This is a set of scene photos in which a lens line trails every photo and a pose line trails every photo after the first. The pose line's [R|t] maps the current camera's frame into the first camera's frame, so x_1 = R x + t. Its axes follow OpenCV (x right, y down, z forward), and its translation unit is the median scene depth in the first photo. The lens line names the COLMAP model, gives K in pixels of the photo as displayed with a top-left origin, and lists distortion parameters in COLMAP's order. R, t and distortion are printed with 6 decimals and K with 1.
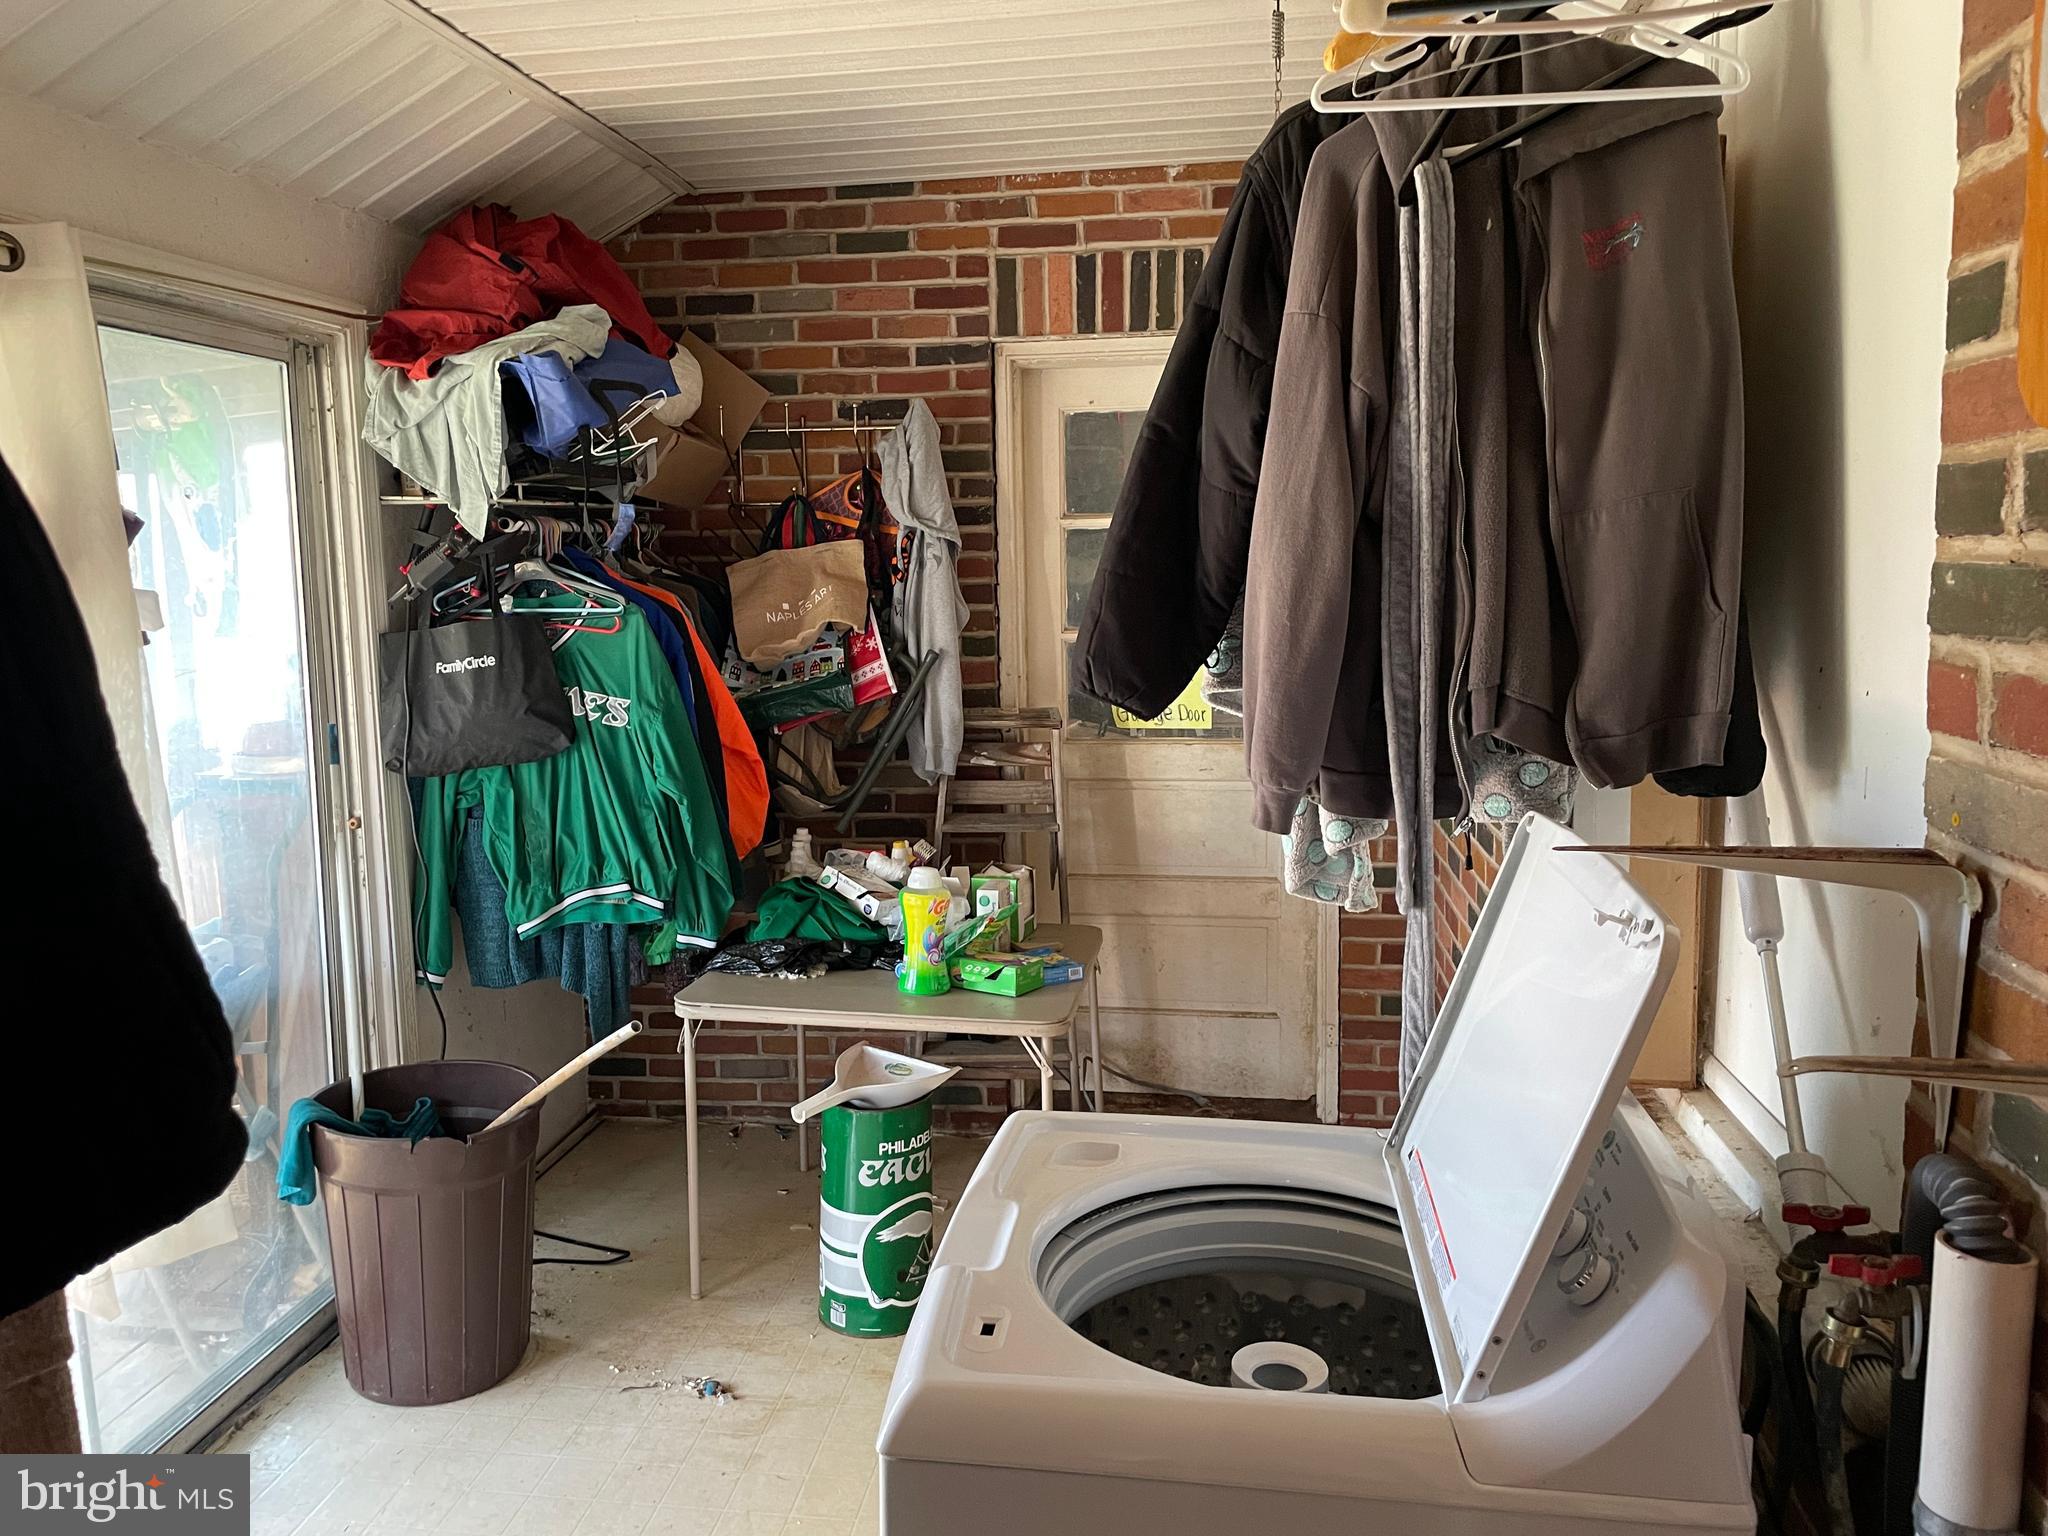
lens RADIAL K [[1571.8, 0, 1024.4], [0, 1571.8, 764.7], [0, 0, 1]] dist [0.069890, -0.054100]
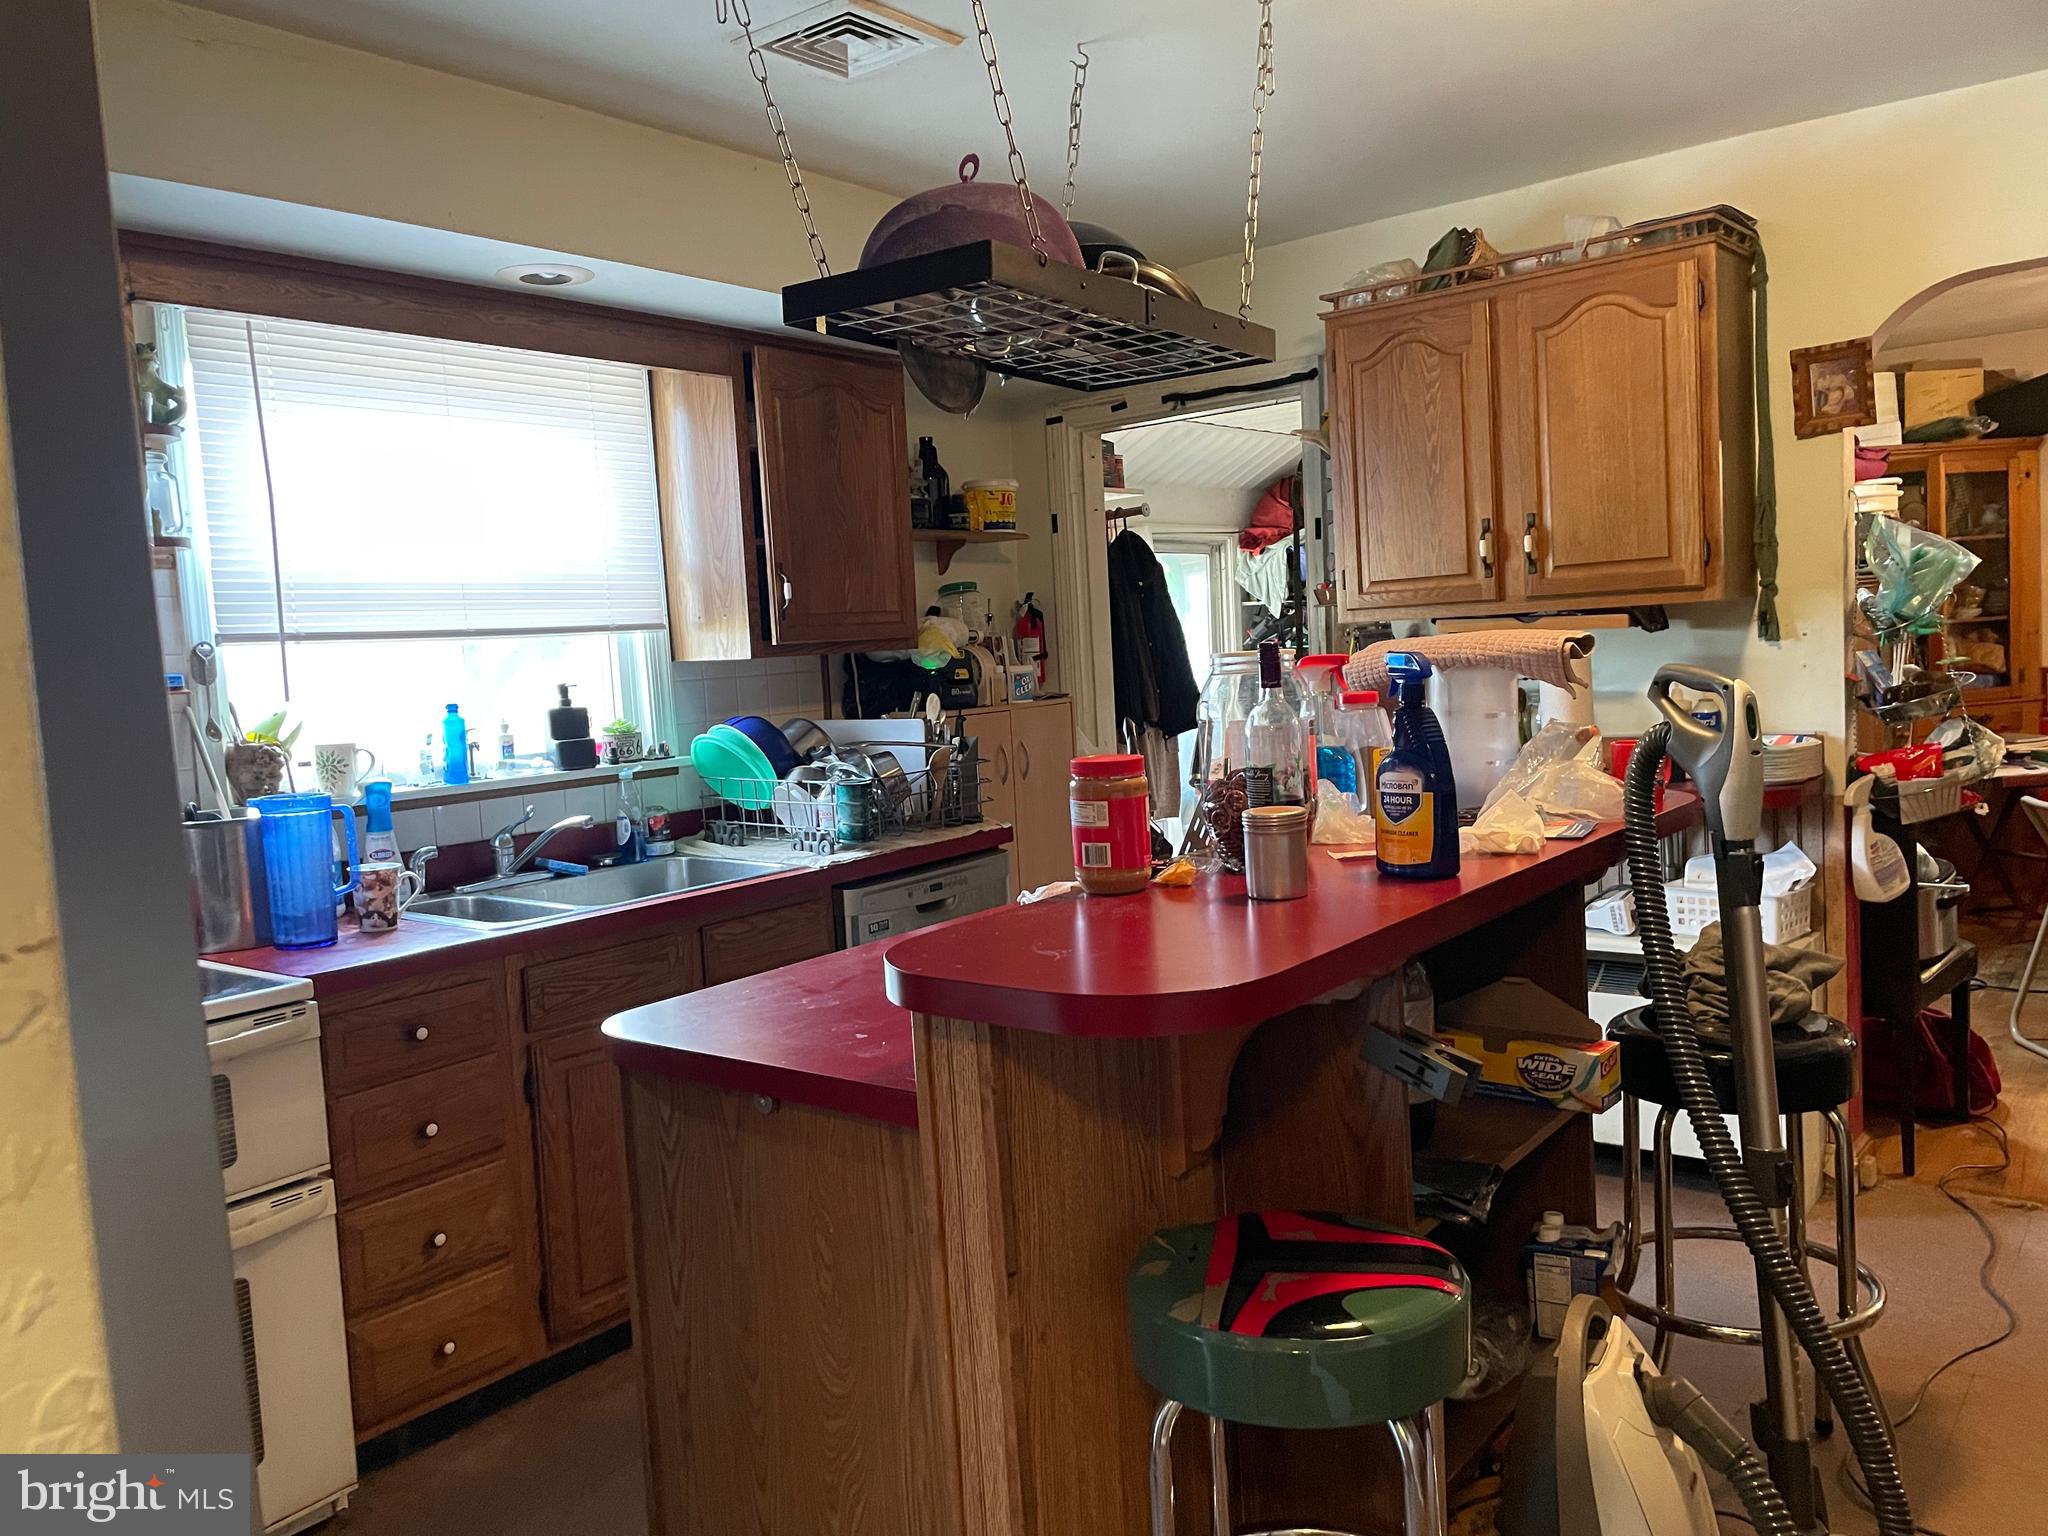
lens RADIAL K [[1571.8, 0, 1011.8], [0, 1571.8, 774.4], [0, 0, 1]] dist [0.069890, -0.054100]
pose [[0.853140, 0.013242, -0.521514, 0.584286], [-0.027139, 0.999451, -0.019019, 0.158067], [0.520976, 0.030379, 0.853031, -1.295047]]
